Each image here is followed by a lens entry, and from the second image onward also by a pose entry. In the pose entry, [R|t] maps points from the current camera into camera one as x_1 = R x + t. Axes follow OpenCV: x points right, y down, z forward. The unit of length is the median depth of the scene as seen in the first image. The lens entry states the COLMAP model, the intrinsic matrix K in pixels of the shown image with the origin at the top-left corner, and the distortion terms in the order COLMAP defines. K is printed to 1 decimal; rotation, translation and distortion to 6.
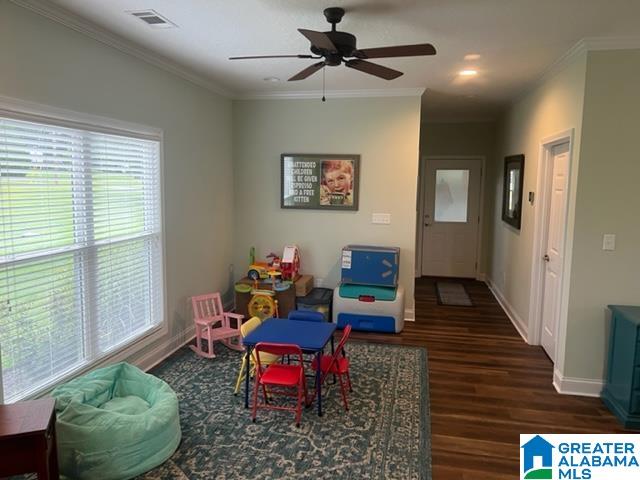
lens RADIAL K [[487.5, 0, 320.0], [0, 487.5, 239.0], [0, 0, 1]] dist [0.014541, 0.004079]
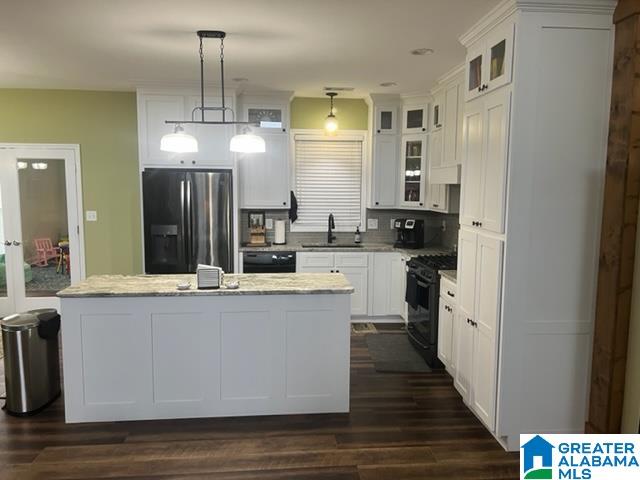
lens RADIAL K [[487.5, 0, 321.5], [0, 487.5, 239.6], [0, 0, 1]] dist [0.014541, 0.004079]
pose [[0.961111, -0.036943, 0.273679, 0.332243], [0.036505, 0.999311, 0.006696, 0.148650], [-0.273738, 0.003555, 0.961798, -1.314427]]
